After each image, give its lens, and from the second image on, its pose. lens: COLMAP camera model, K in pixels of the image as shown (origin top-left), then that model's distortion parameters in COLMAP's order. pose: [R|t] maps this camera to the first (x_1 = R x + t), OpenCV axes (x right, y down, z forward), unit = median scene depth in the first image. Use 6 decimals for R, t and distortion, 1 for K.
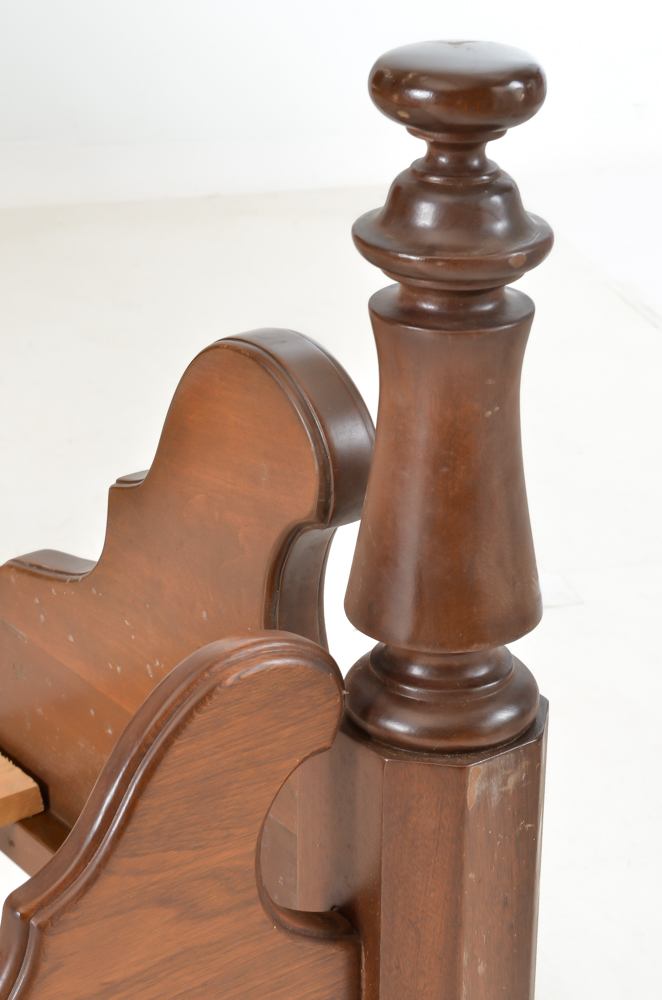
lens RADIAL K [[2390.0, 0, 329.0], [0, 2390.0, 499.7], [0, 0, 1]] dist [0.044100, 0.000000]
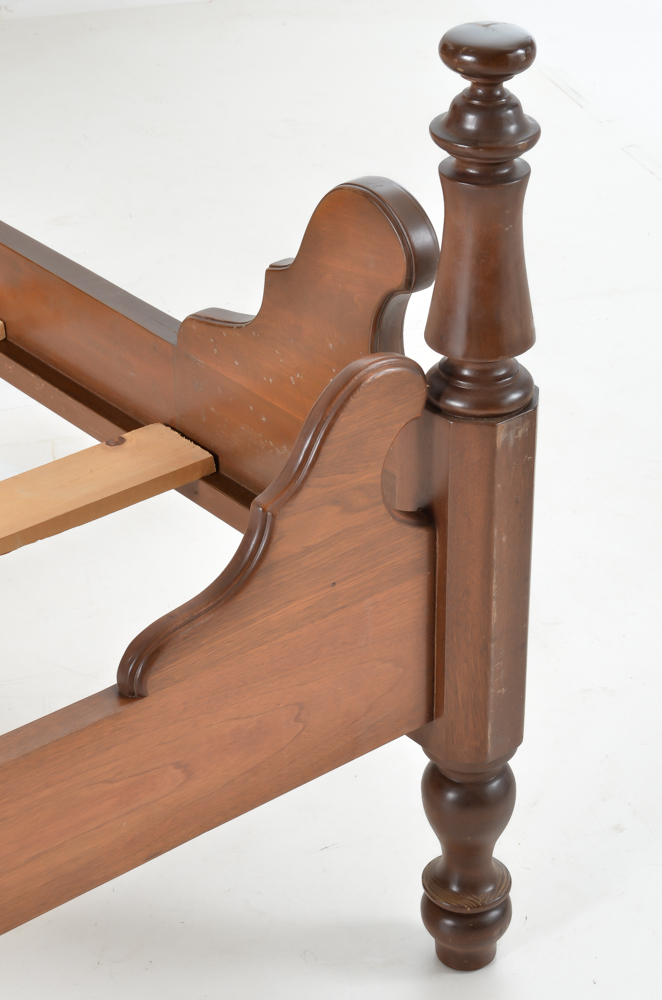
lens RADIAL K [[2406.1, 0, 334.3], [0, 2406.1, 501.8], [0, 0, 1]] dist [0.007901, 0.000000]
pose [[0.998829, -0.032873, 0.035495, -0.129145], [0.028680, 0.993205, 0.112793, -0.038240], [-0.038961, -0.111643, 0.992984, -0.793253]]
